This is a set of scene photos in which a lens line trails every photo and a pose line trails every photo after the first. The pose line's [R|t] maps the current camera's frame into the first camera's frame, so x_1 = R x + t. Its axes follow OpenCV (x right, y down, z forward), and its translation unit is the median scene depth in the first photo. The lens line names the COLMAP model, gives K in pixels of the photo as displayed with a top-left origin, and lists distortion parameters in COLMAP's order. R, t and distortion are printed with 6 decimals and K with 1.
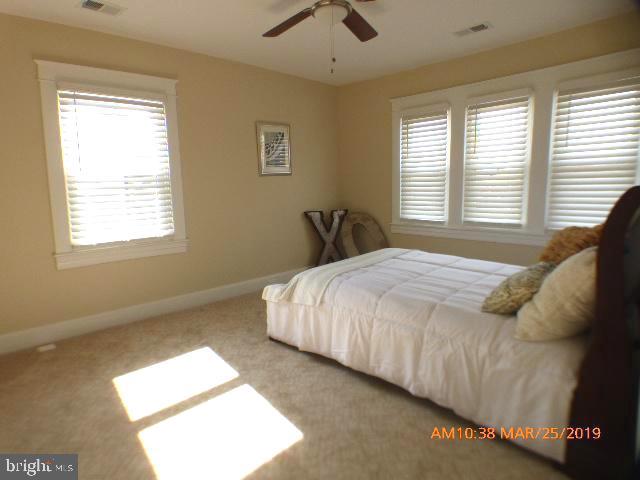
lens RADIAL K [[414.4, 0, 320.0], [0, 414.4, 240.0], [0, 0, 1]] dist [0.077642, 0.000819]
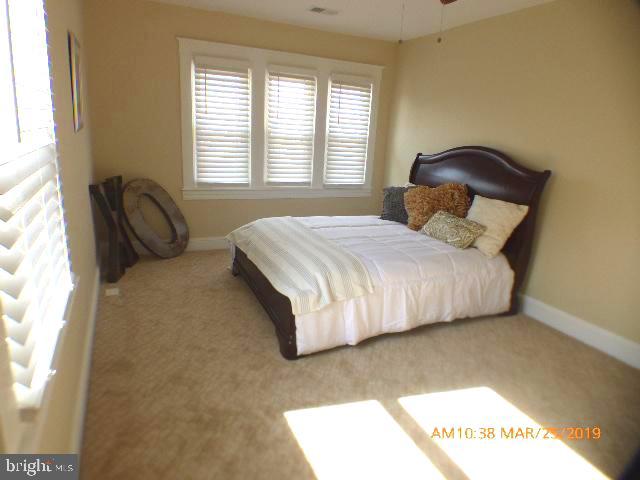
lens RADIAL K [[376.0, 0, 320.0], [0, 376.0, 240.0], [0, 0, 1]] dist [0.007142, 0.000677]
pose [[0.325779, -0.229727, 0.917111, -0.621223], [0.064564, 0.973172, 0.220835, -0.120704], [-0.943239, -0.012731, 0.331871, 0.626987]]
